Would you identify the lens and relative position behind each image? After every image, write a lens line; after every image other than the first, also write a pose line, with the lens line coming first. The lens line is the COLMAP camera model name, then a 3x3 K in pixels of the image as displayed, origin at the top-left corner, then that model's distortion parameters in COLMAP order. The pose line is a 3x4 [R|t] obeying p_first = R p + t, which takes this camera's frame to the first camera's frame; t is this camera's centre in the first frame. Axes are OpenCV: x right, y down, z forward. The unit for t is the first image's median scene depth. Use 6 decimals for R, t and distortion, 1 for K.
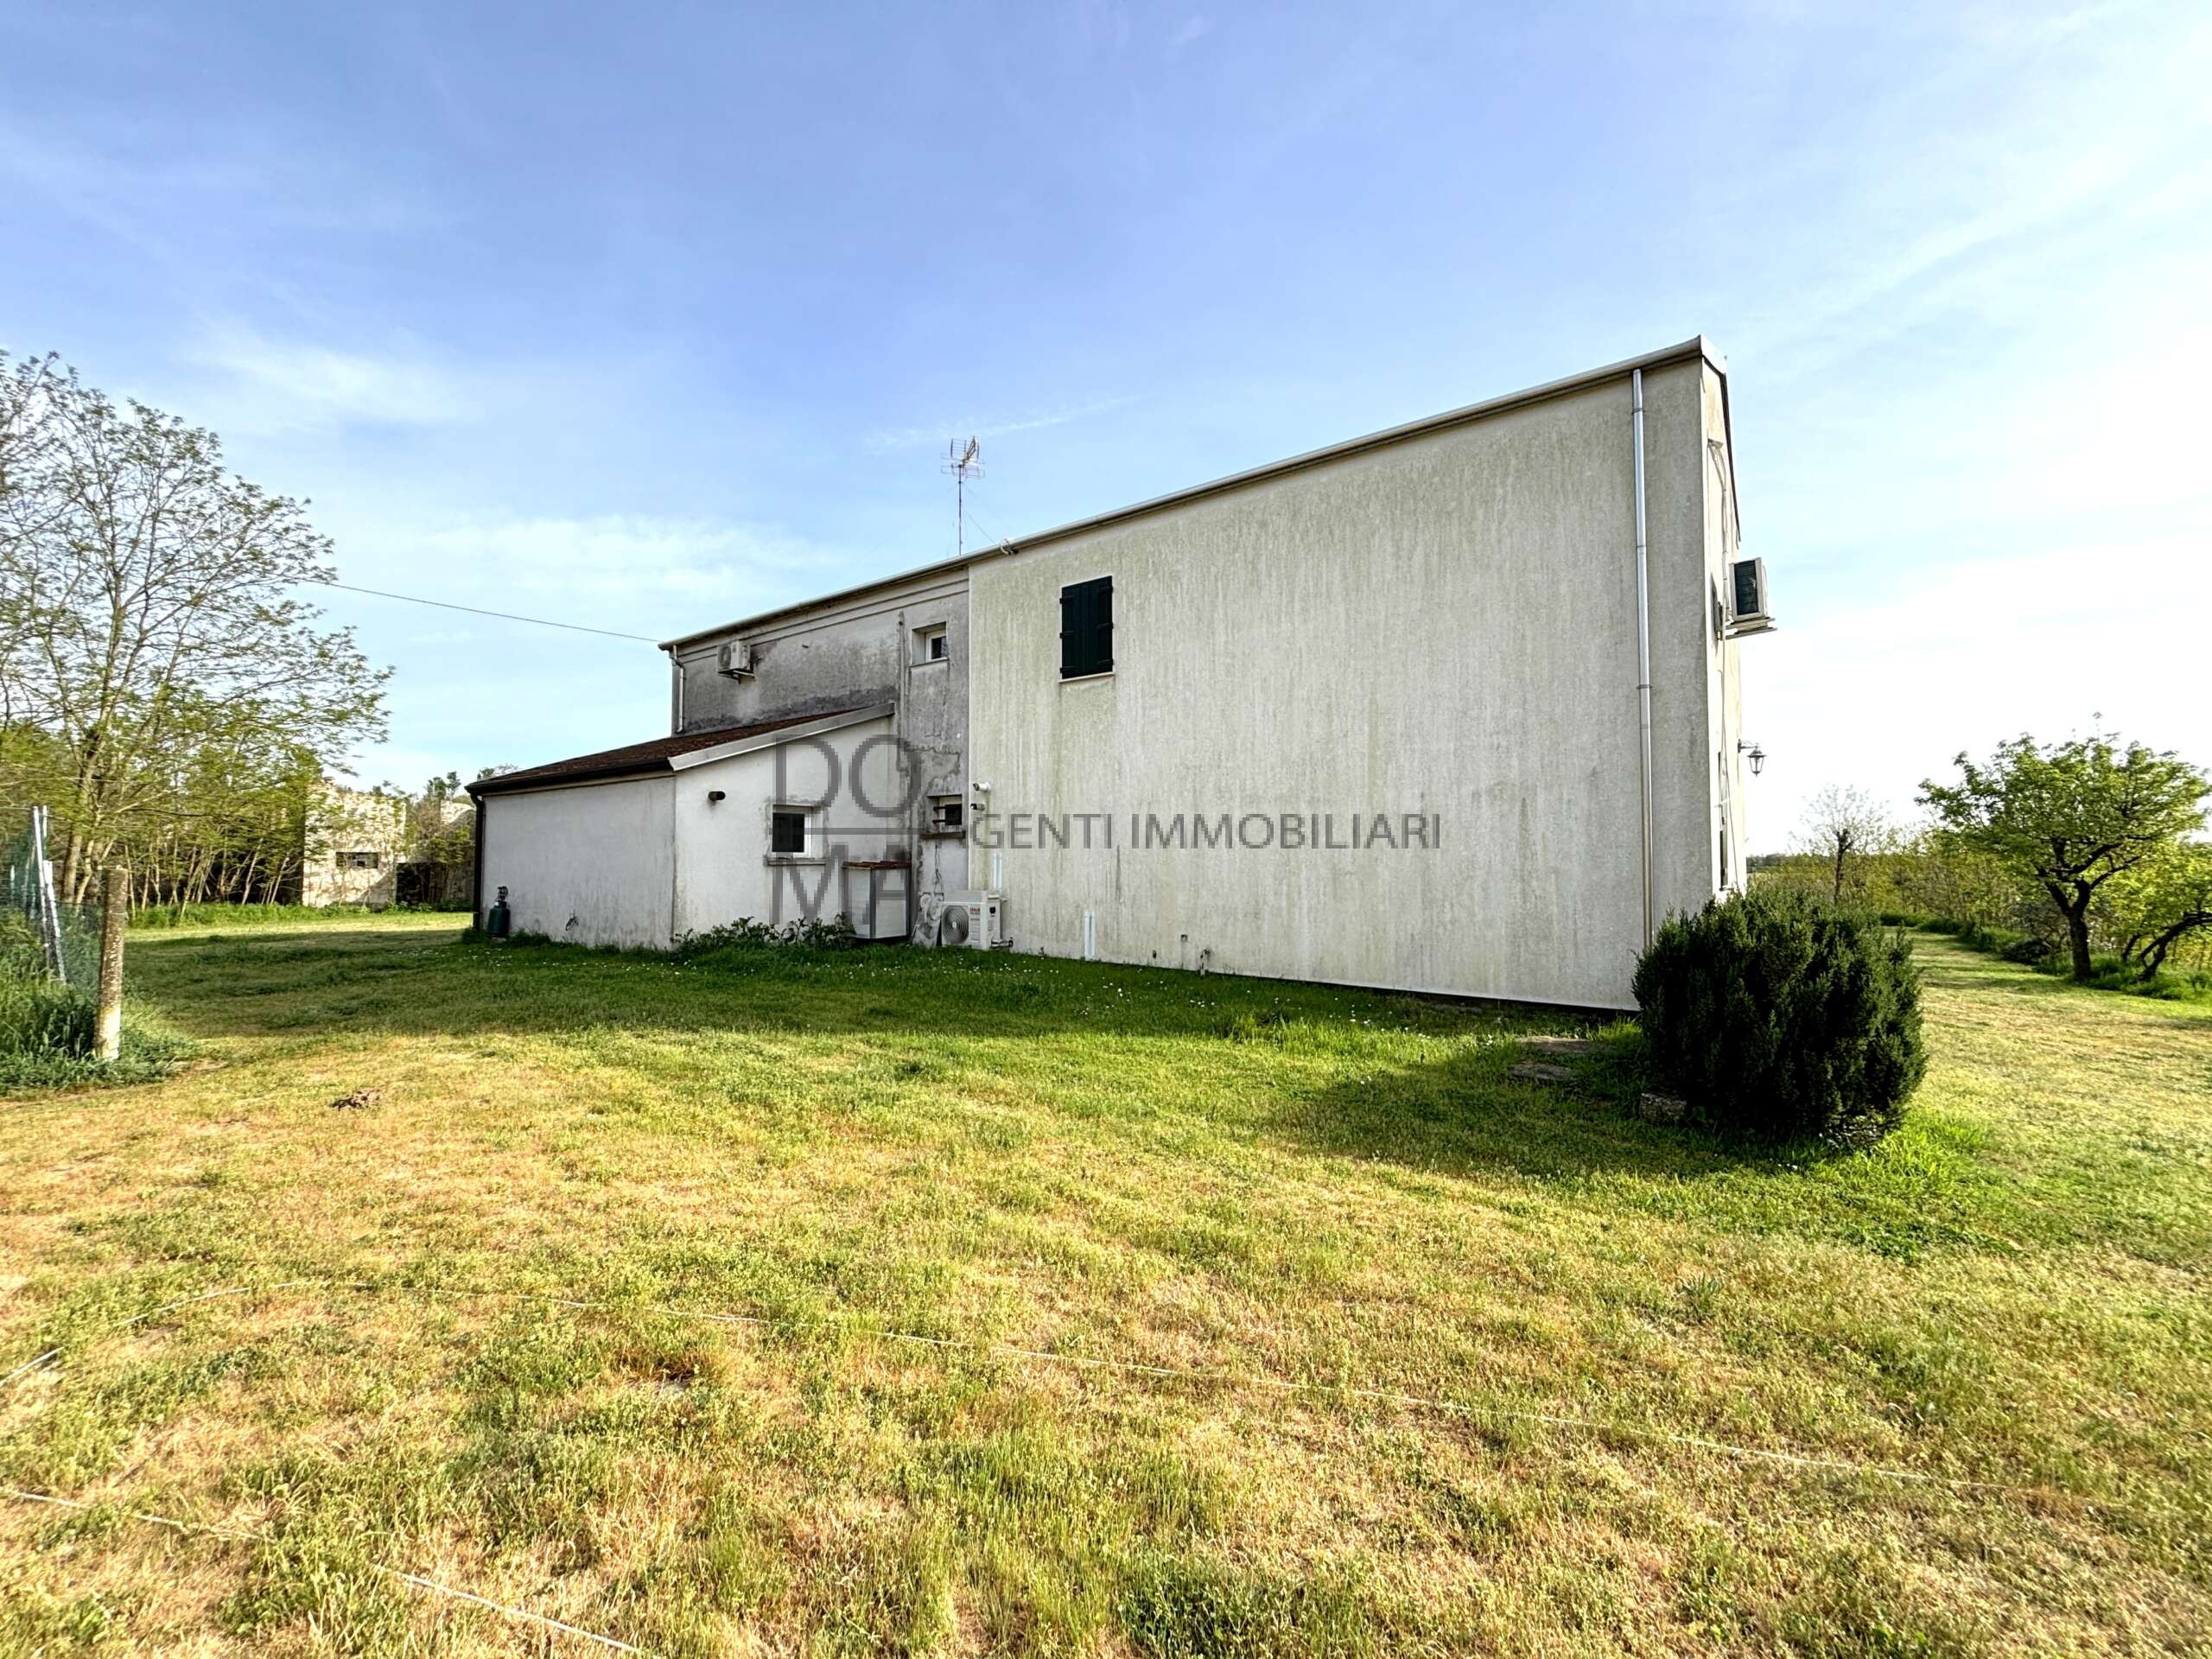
lens RADIAL K [[905.6, 0, 1108.5], [0, 905.6, 822.2], [0, 0, 1]] dist [0.005034, -0.002674]
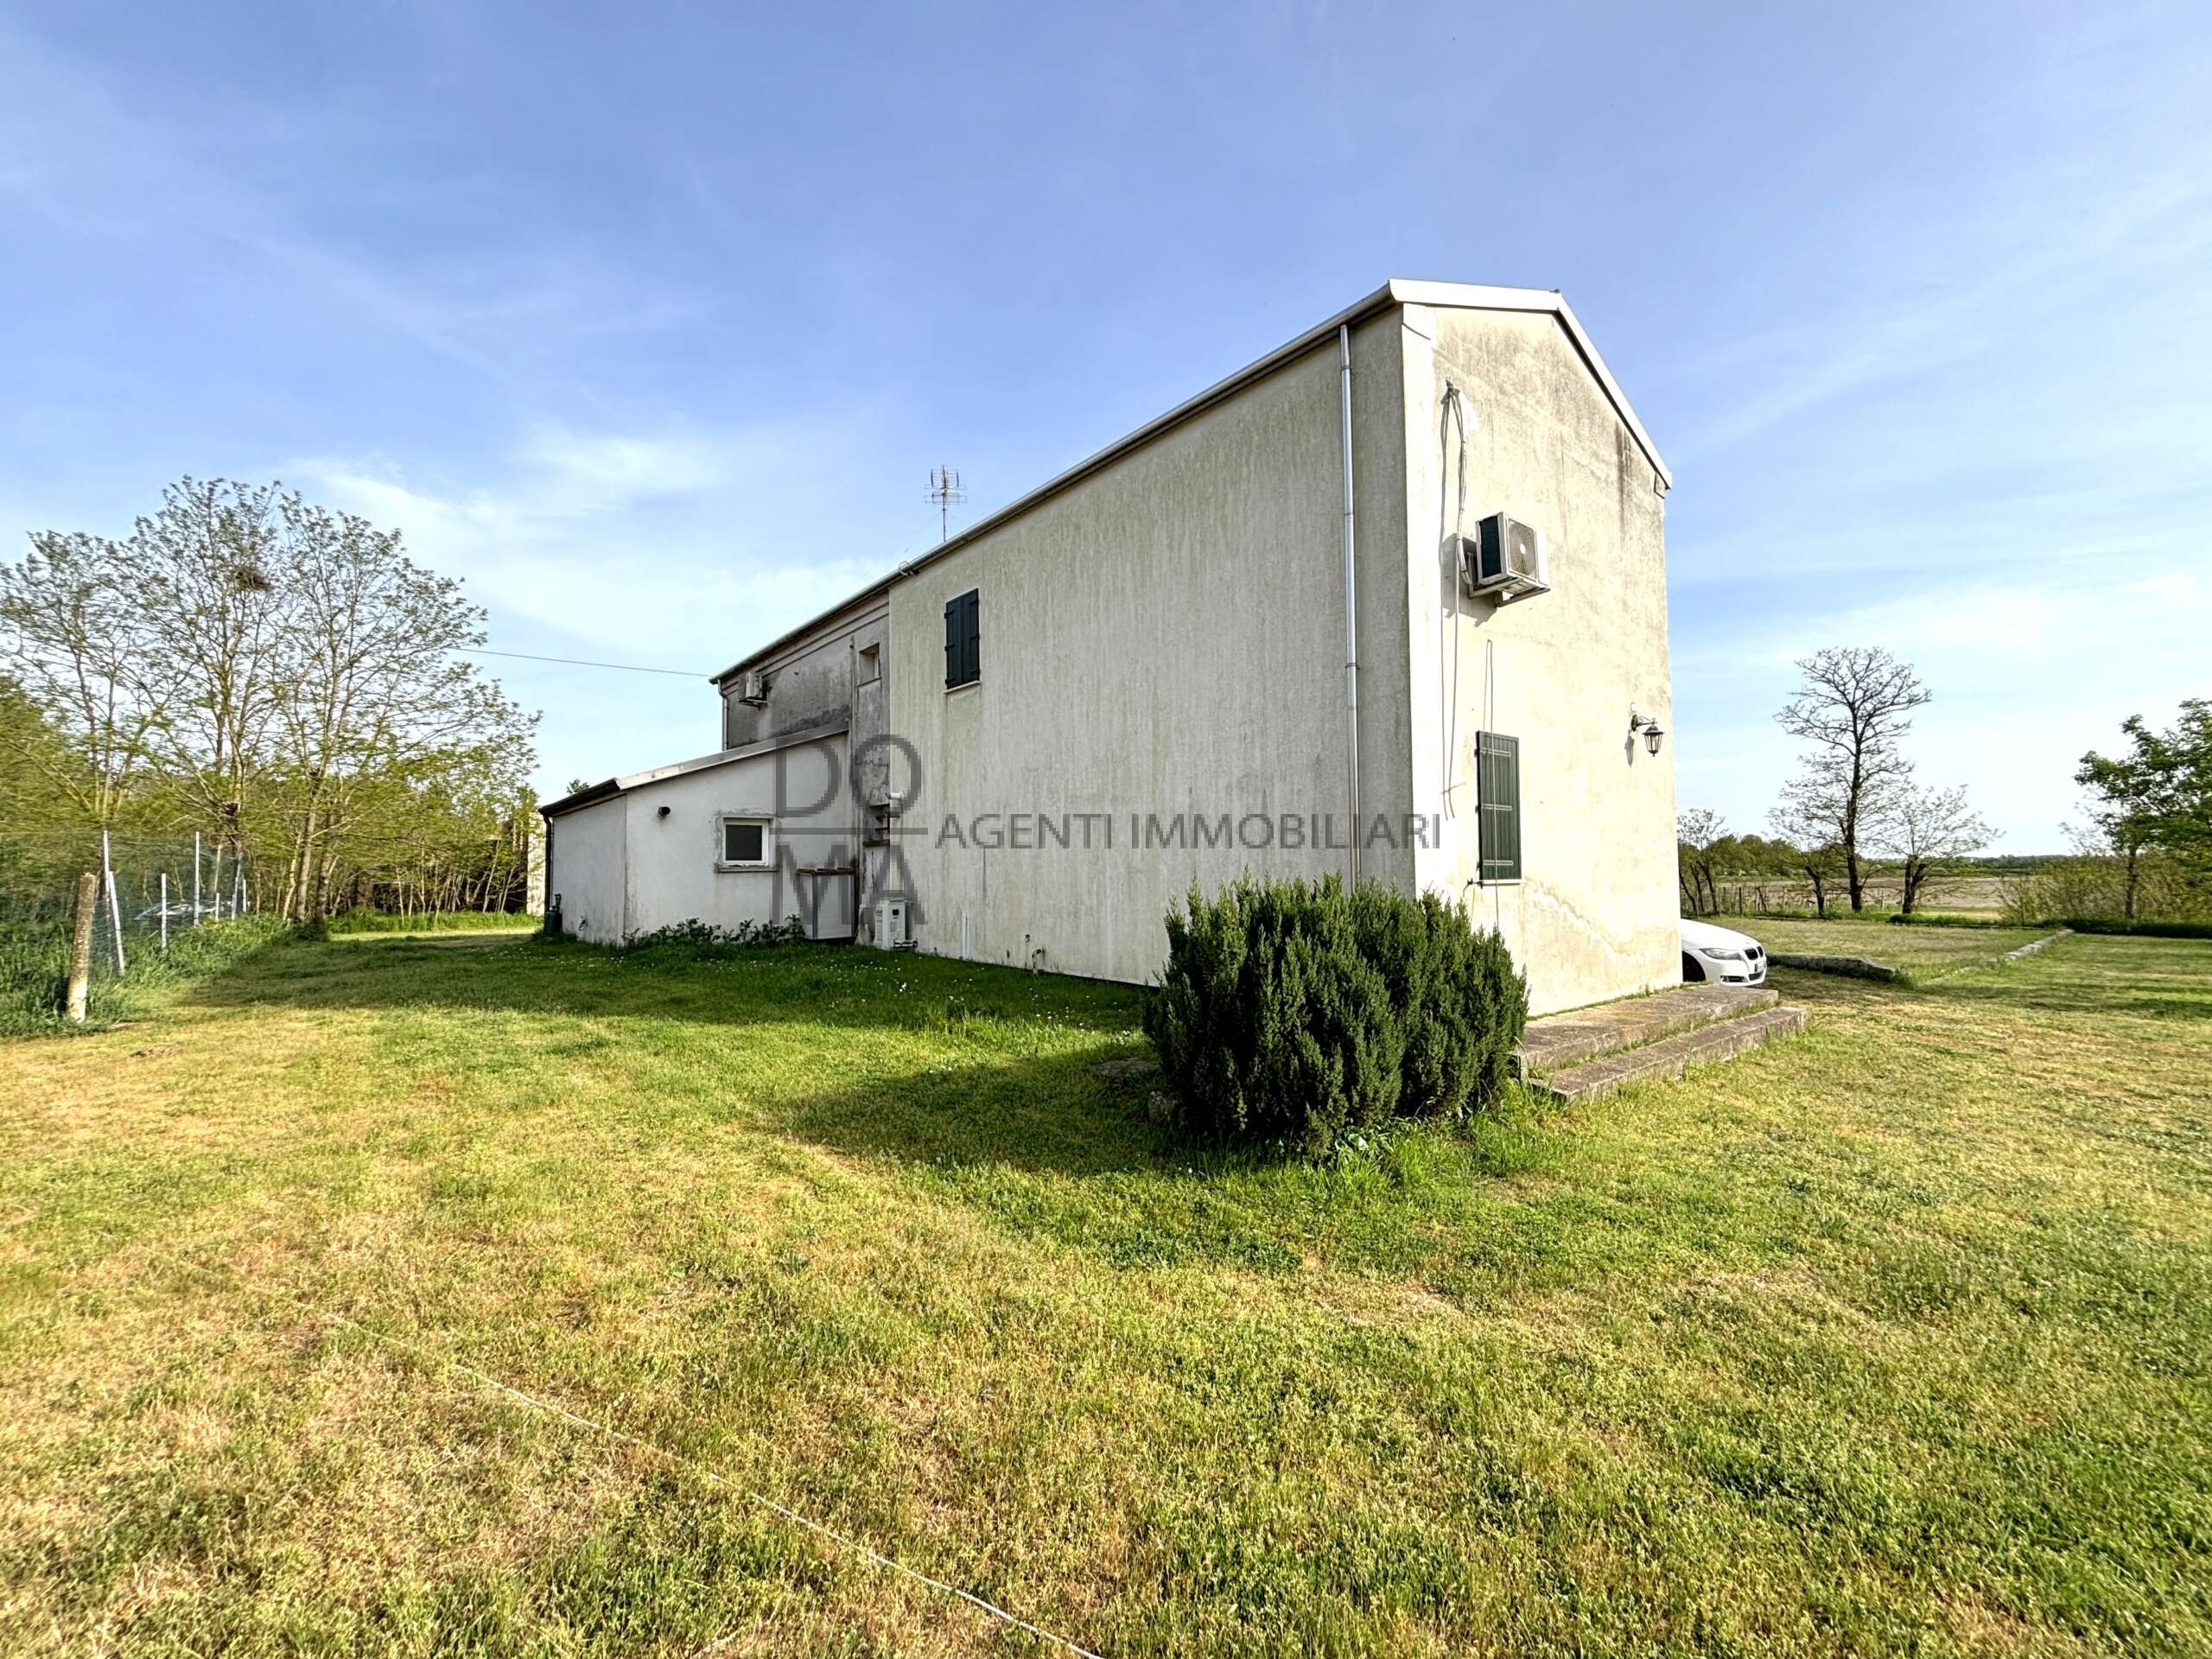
lens RADIAL K [[905.6, 0, 1095.3], [0, 905.6, 821.3], [0, 0, 1]] dist [0.005034, -0.002674]
pose [[0.972675, -0.023811, -0.230948, 0.354450], [0.020876, 0.999667, -0.015145, 0.012144], [0.231232, 0.009910, 0.972848, 0.024452]]
